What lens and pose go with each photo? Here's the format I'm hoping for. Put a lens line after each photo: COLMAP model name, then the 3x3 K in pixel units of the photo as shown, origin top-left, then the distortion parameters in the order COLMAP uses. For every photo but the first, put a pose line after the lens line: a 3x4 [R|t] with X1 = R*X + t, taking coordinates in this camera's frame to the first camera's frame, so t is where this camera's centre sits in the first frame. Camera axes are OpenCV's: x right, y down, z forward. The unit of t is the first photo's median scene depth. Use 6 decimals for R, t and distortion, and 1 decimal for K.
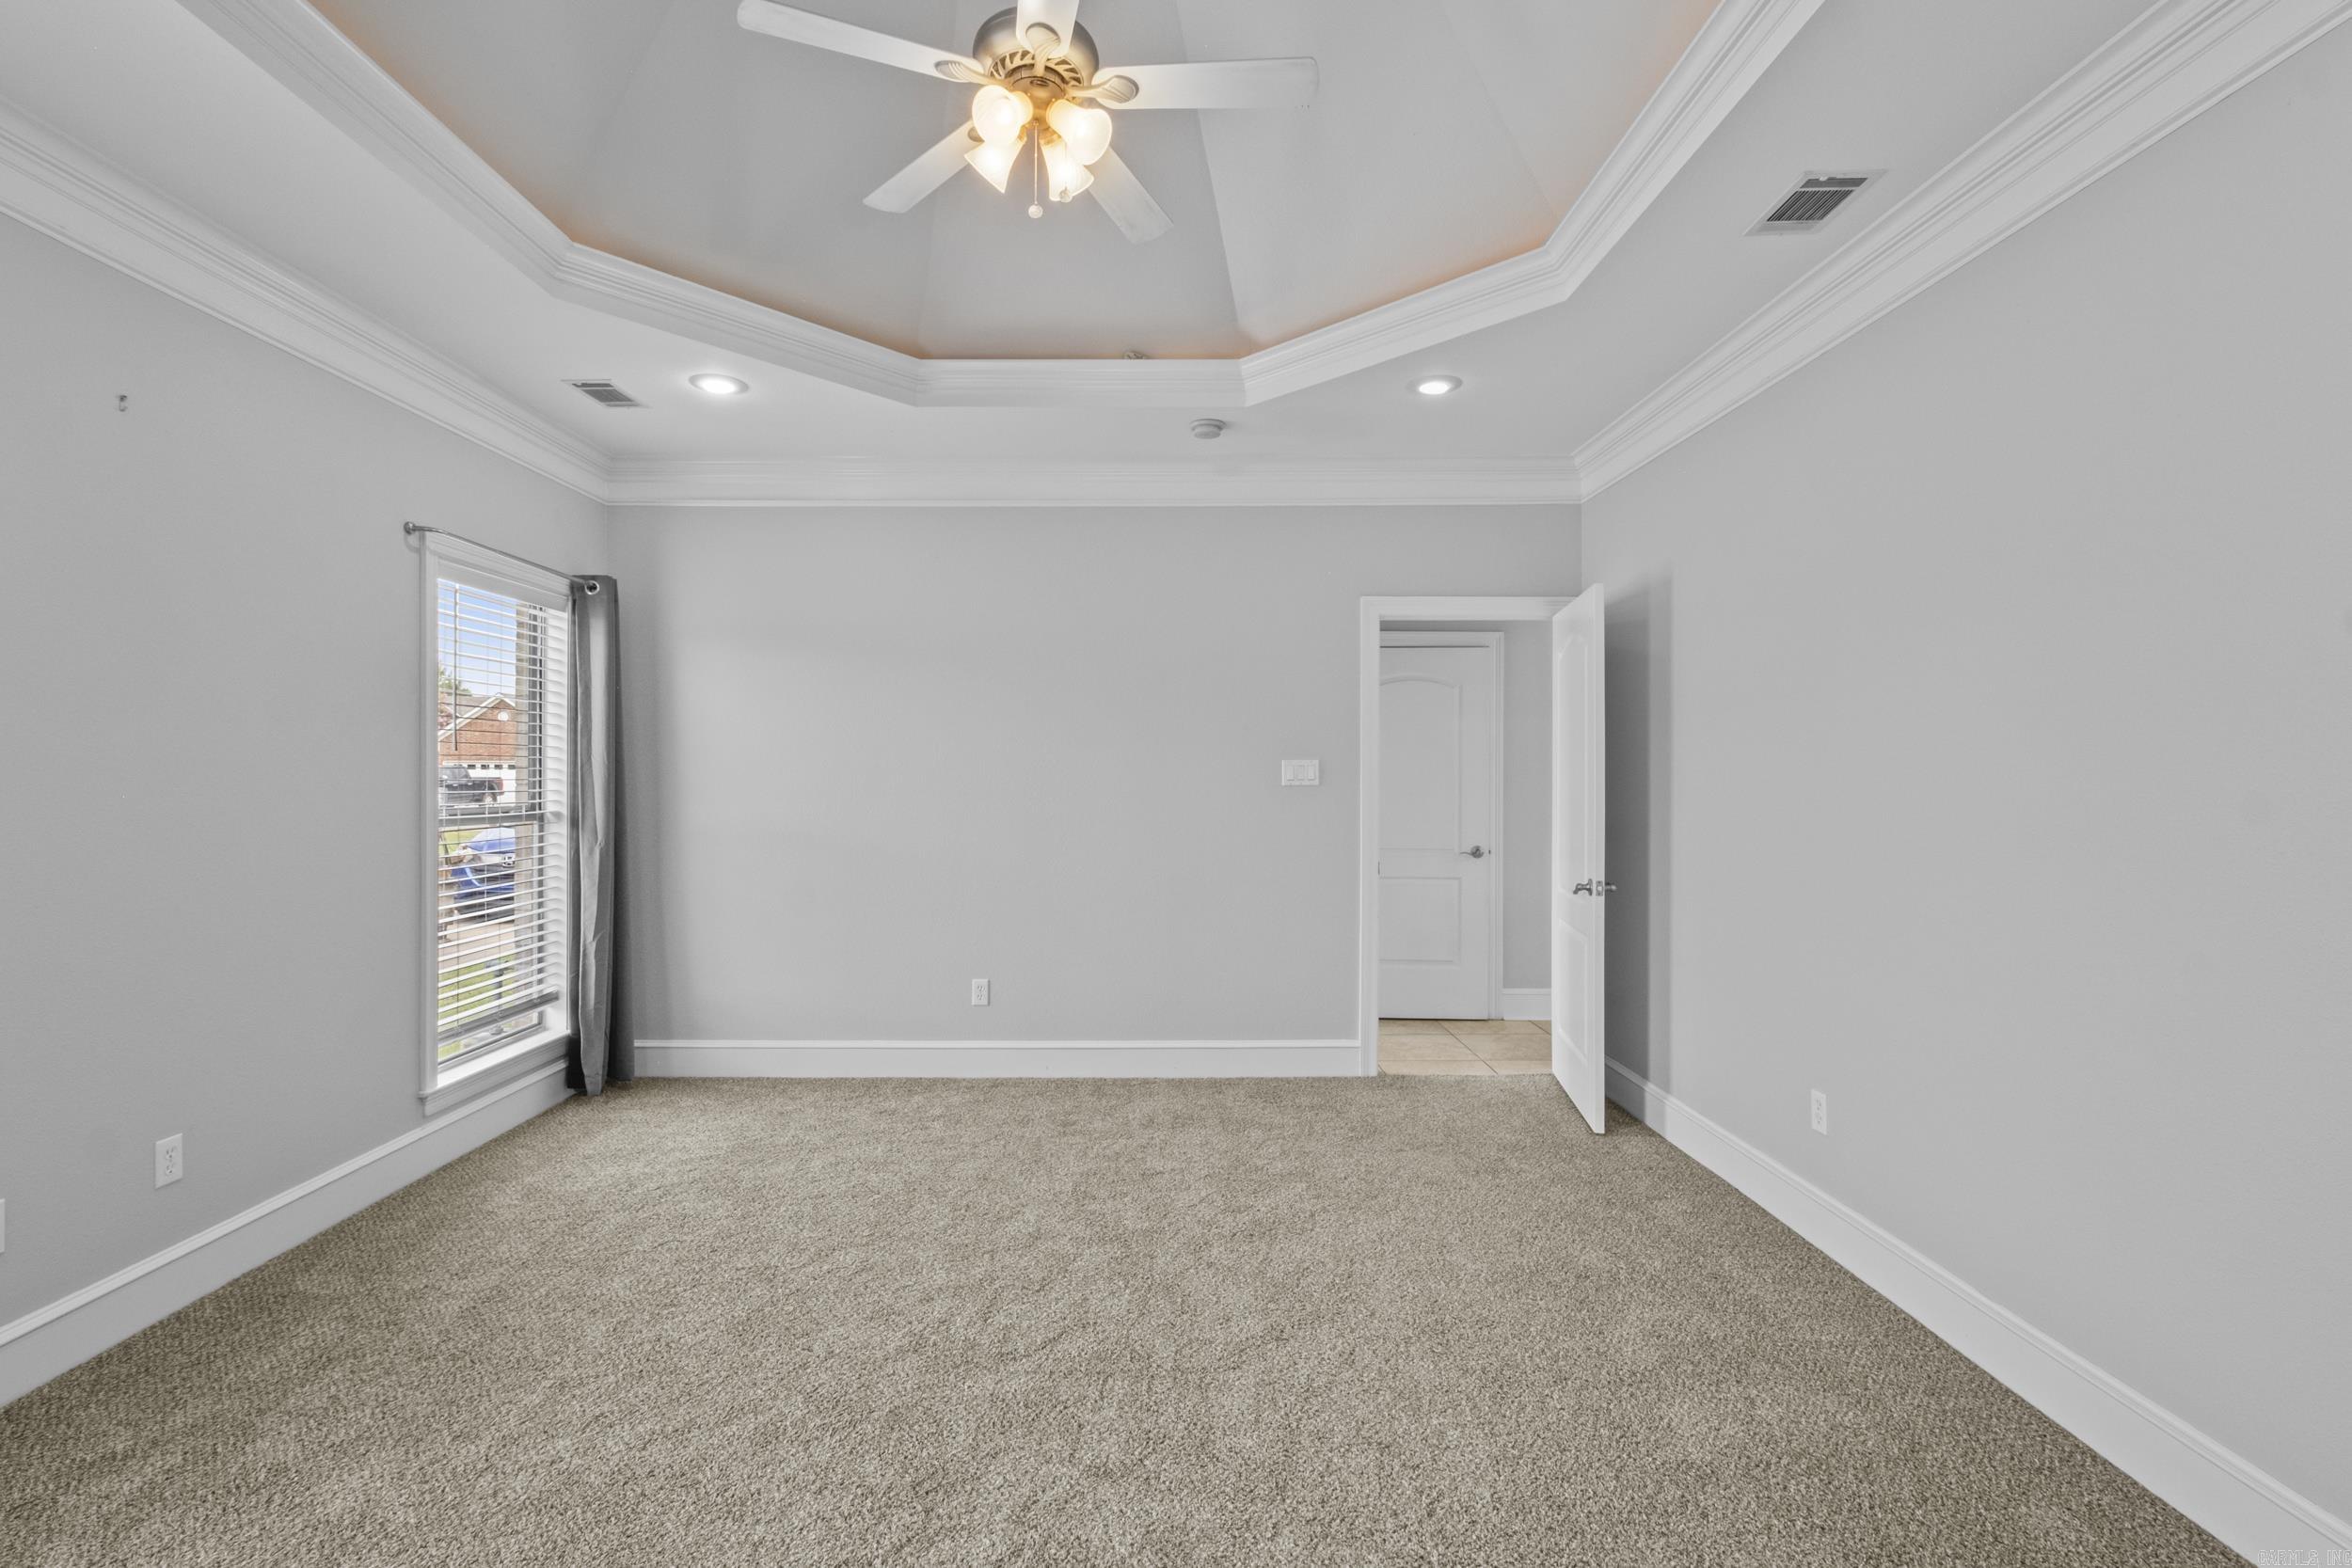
lens RADIAL K [[1050.5, 0, 1148.9], [0, 1050.5, 786.3], [0, 0, 1]] dist [-0.002829, -0.000035]
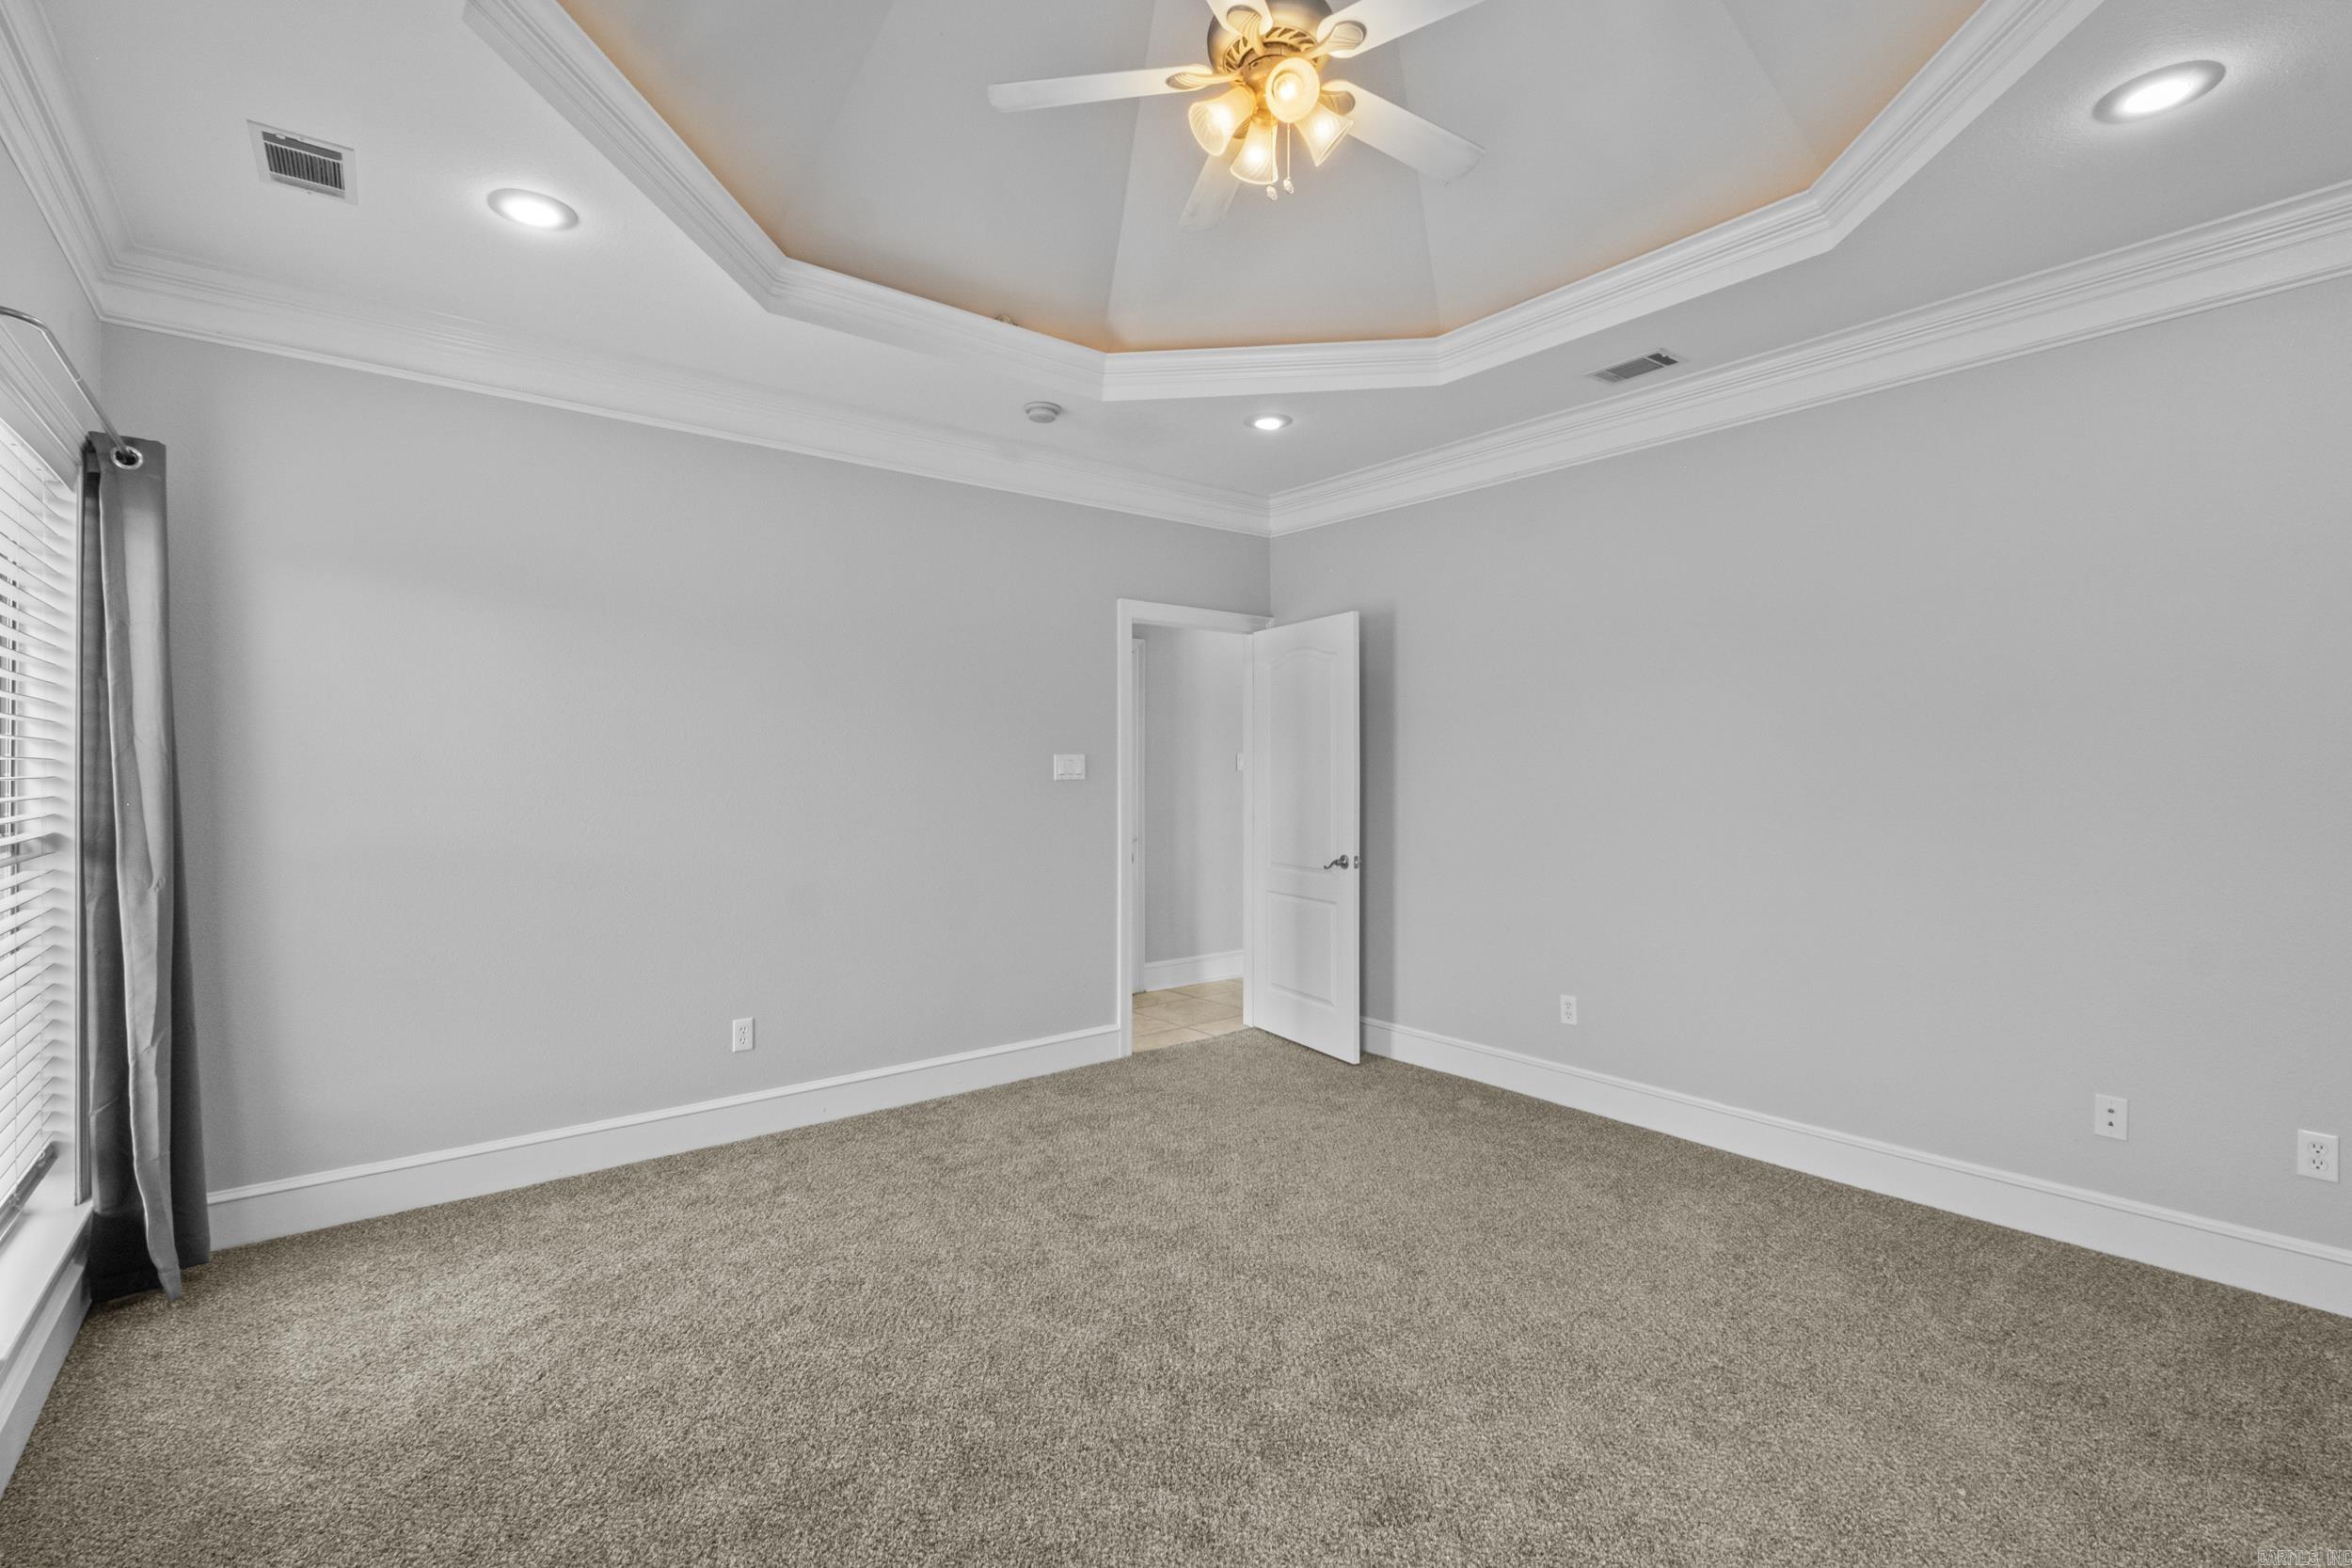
lens RADIAL K [[1049.4, 0, 1165.0], [0, 1049.4, 781.4], [0, 0, 1]] dist [-0.002109, -0.000176]
pose [[0.782273, -0.008254, 0.622881, -0.462234], [0.008208, 0.999962, 0.002942, -0.001741], [-0.622881, 0.002811, 0.782311, 0.172759]]
